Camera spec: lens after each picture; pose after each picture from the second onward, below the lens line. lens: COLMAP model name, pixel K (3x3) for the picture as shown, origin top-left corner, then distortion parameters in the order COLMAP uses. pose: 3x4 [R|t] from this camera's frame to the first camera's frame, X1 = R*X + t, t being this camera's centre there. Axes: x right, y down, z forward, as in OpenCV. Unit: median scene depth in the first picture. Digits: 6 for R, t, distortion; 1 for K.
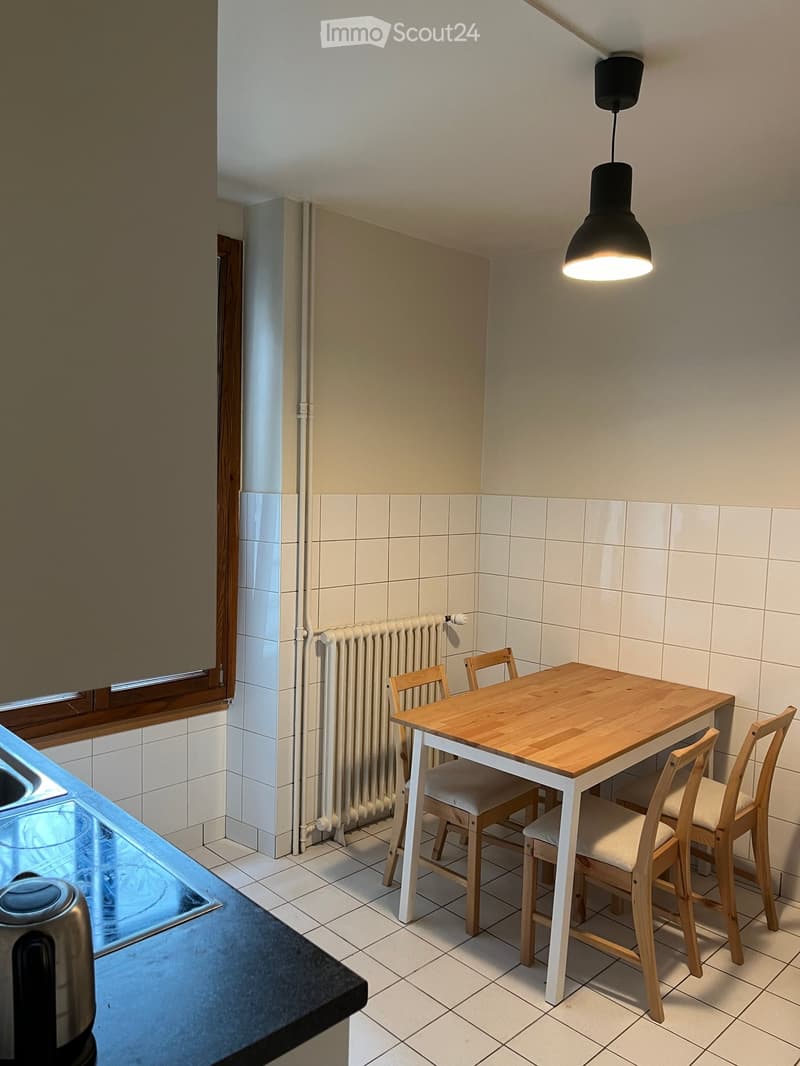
lens RADIAL K [[806.2, 0, 389.6], [0, 806.2, 538.9], [0, 0, 1]] dist [0.039041, -0.040226]
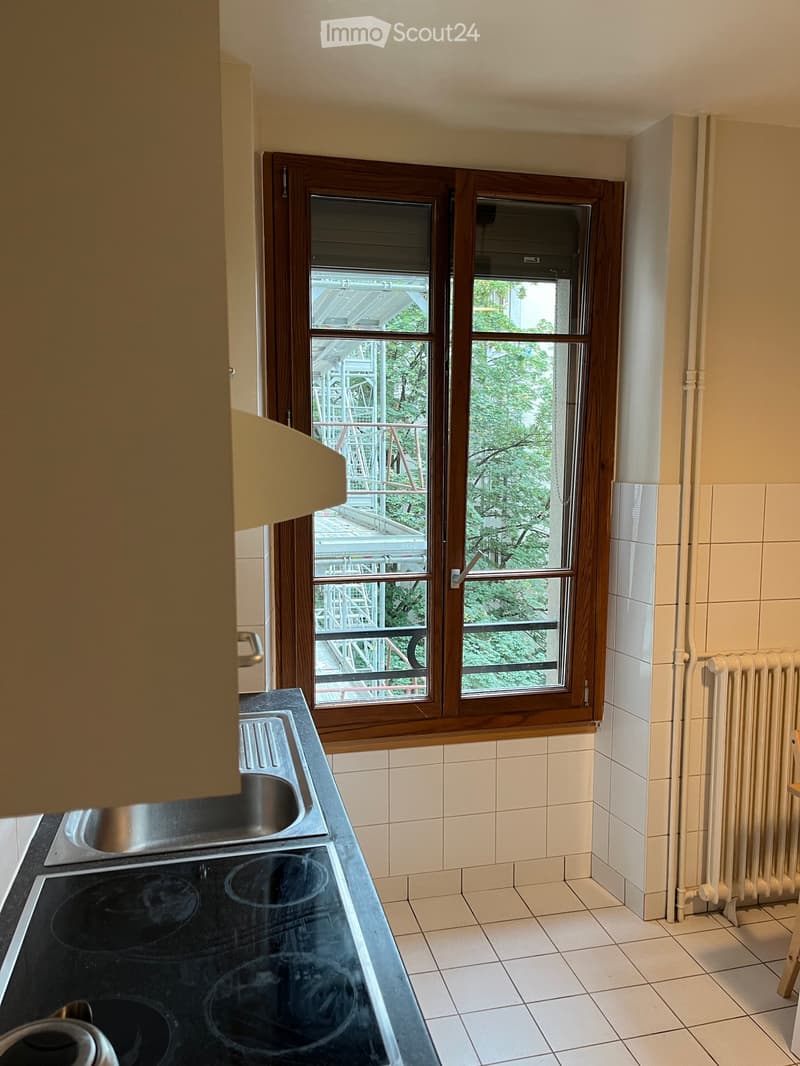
lens RADIAL K [[806.2, 0, 403.9], [0, 806.2, 539.5], [0, 0, 1]] dist [0.039041, -0.040226]
pose [[0.868650, 0.032638, -0.494349, 0.046172], [-0.025871, 0.999455, 0.020525, -0.009627], [0.494750, -0.005040, 0.869021, 0.151243]]
